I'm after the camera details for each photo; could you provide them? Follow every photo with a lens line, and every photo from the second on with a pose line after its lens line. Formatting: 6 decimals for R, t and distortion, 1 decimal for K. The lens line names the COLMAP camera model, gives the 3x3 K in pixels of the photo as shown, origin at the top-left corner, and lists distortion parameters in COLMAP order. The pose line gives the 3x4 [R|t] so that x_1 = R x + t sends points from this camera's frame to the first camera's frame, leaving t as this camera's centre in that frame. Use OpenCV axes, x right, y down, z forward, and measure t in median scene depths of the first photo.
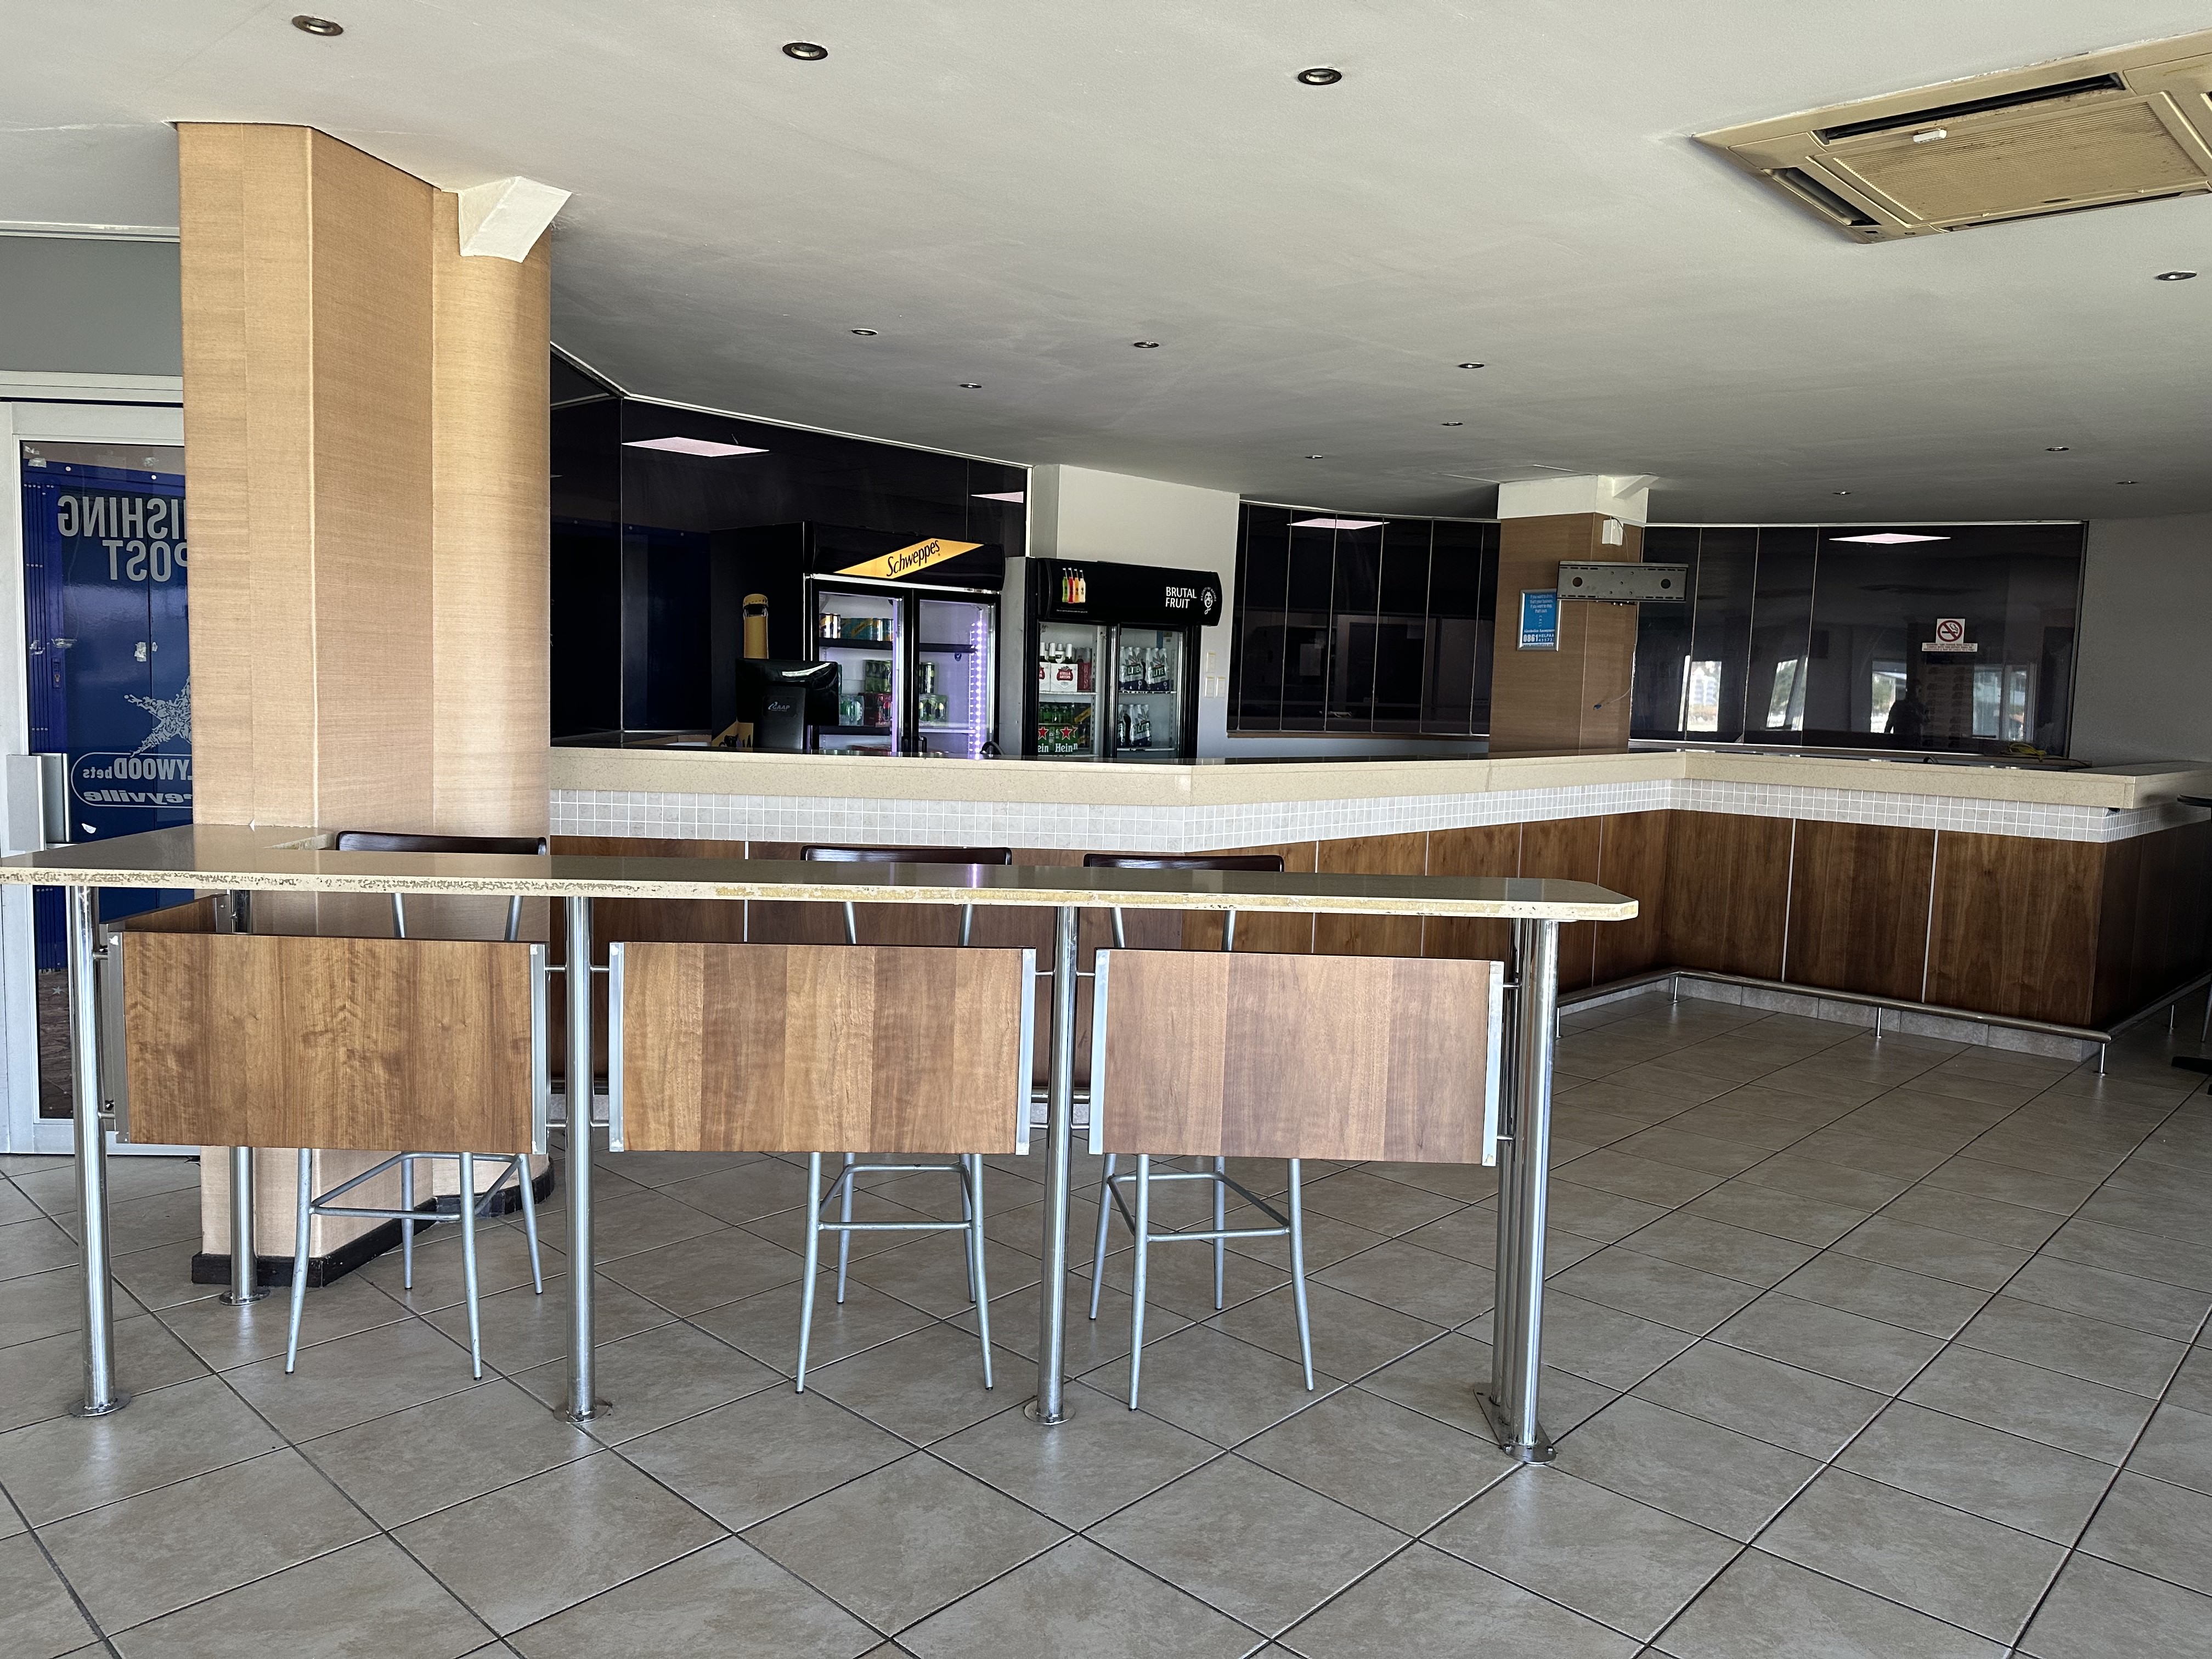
lens RADIAL K [[1540.3, 0, 1098.7], [0, 1540.3, 821.0], [0, 0, 1]] dist [0.019108, -0.037903]
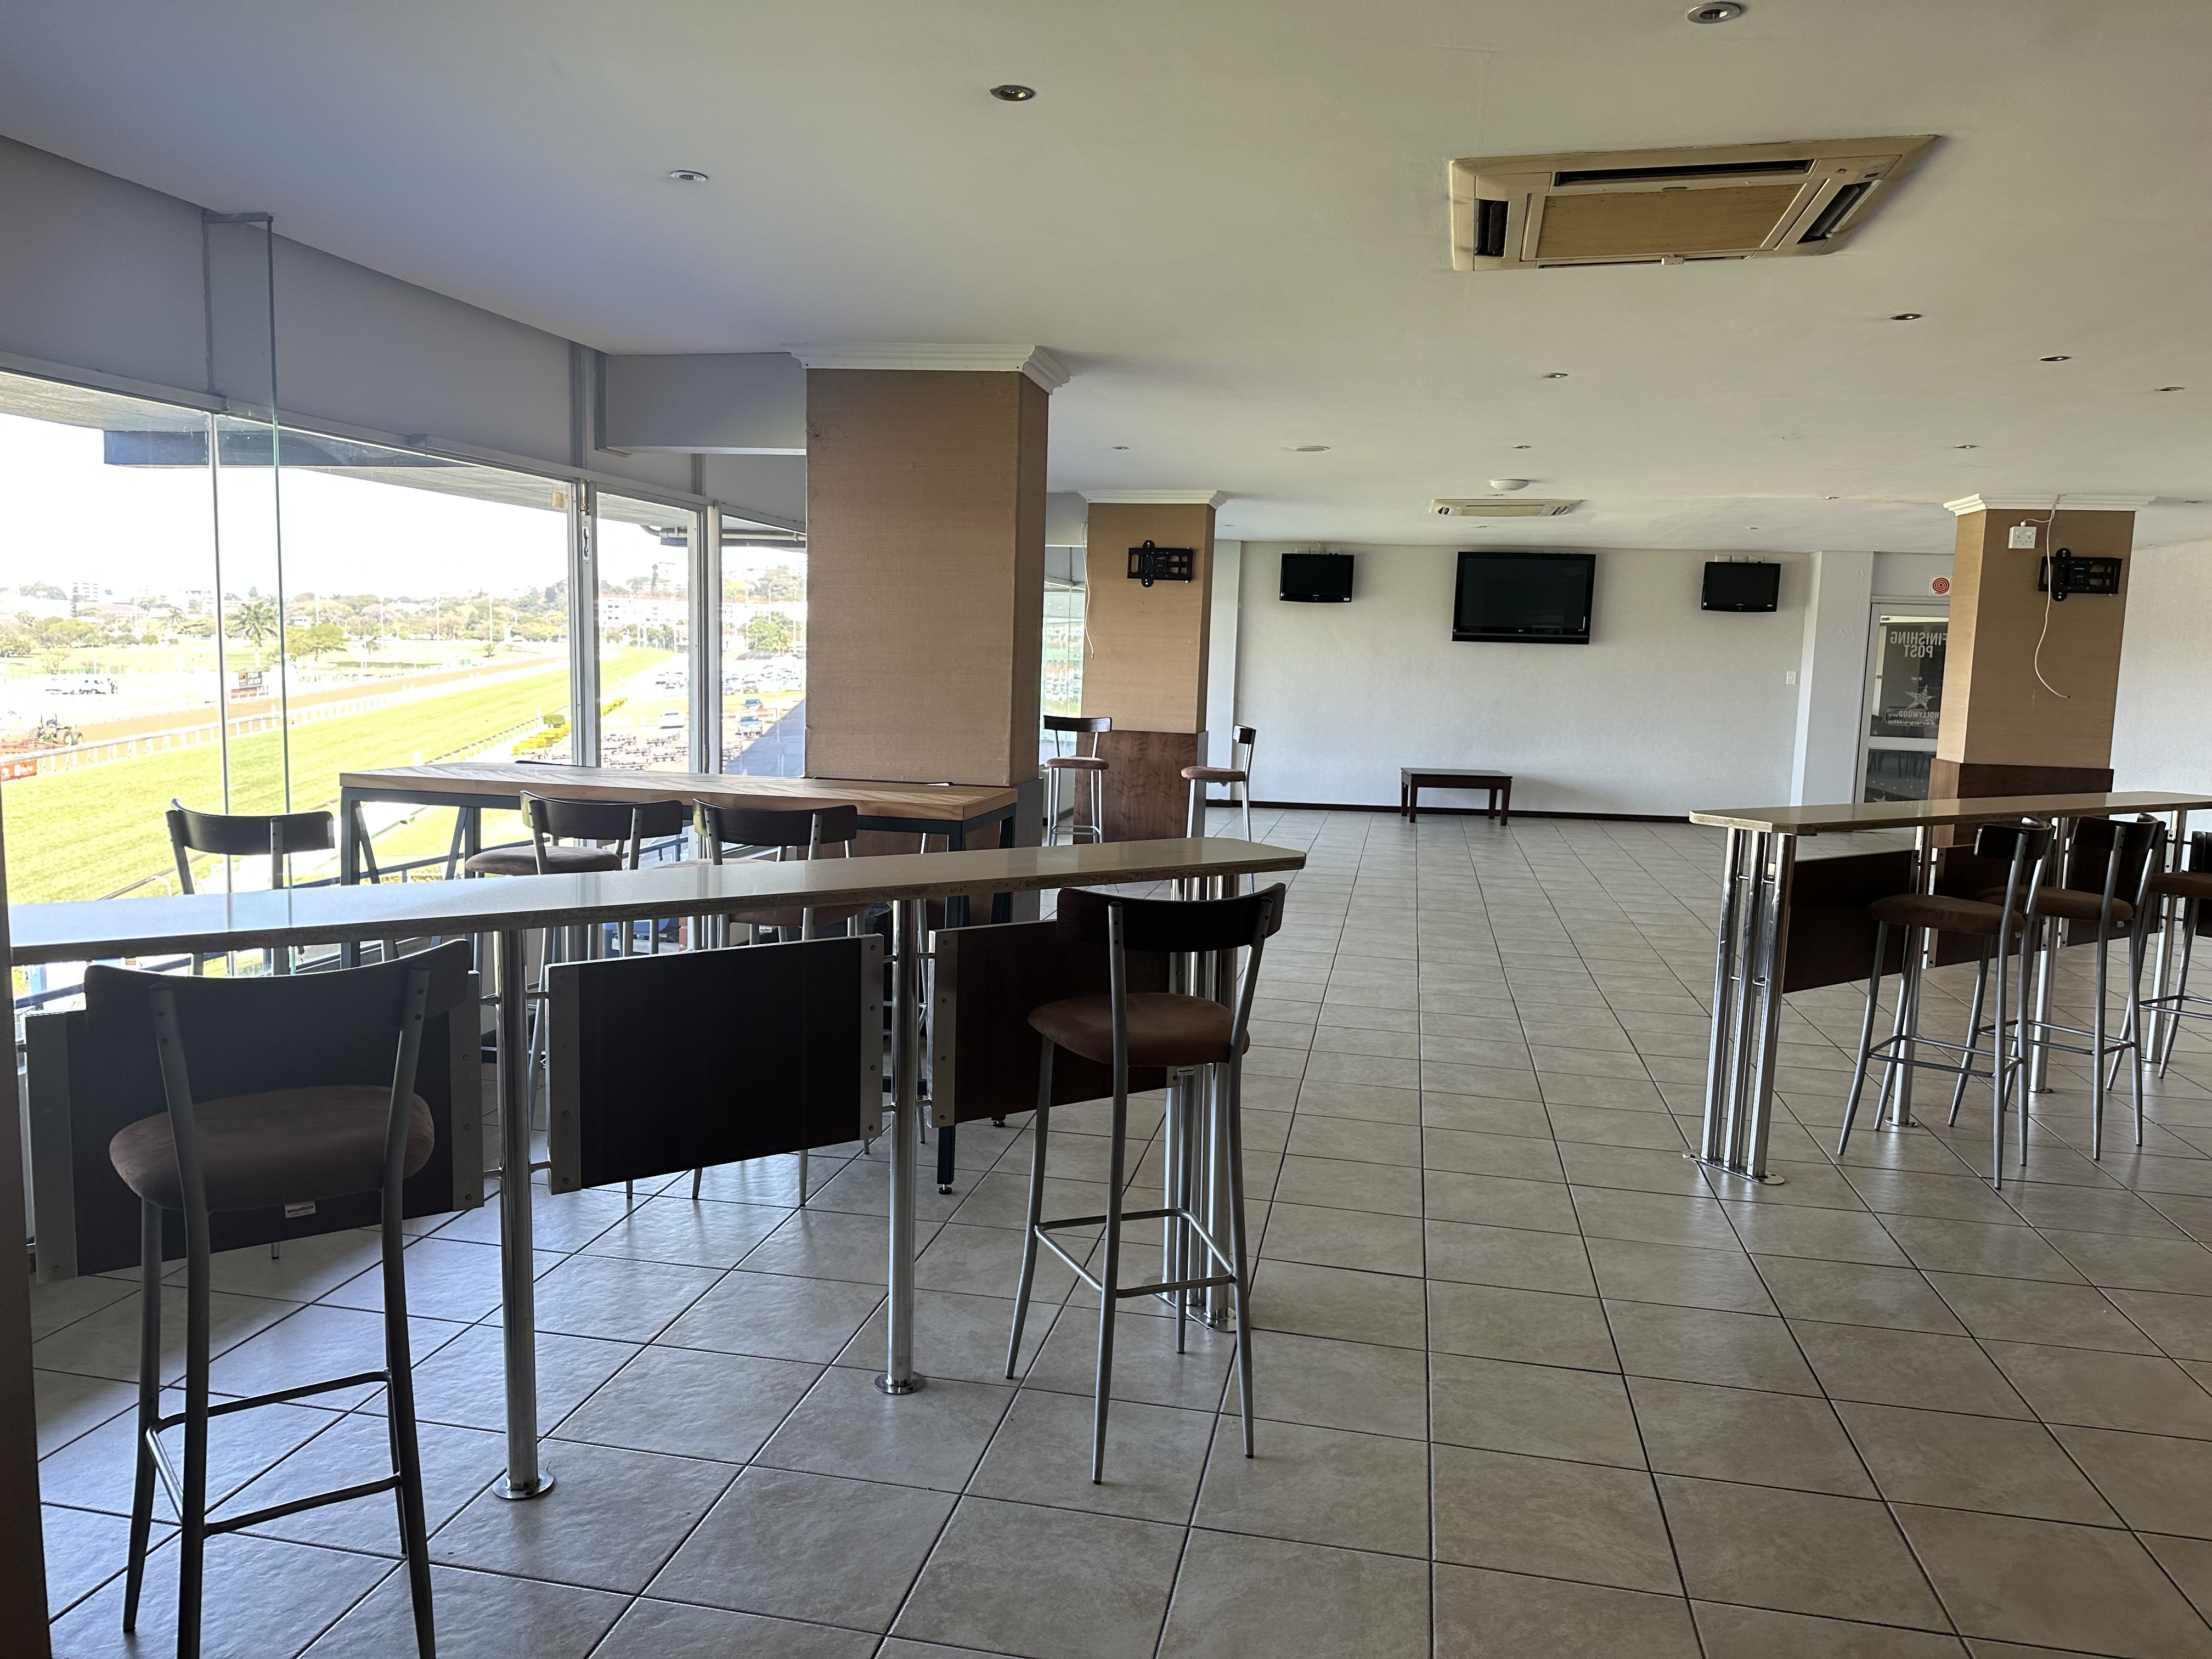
lens RADIAL K [[1540.3, 0, 1103.7], [0, 1540.3, 827.3], [0, 0, 1]] dist [0.019108, -0.037903]
pose [[-0.846675, 0.007161, -0.532062, 0.613766], [-0.102890, 0.978836, 0.176903, -0.055366], [0.522068, 0.204523, -0.828019, 0.716634]]
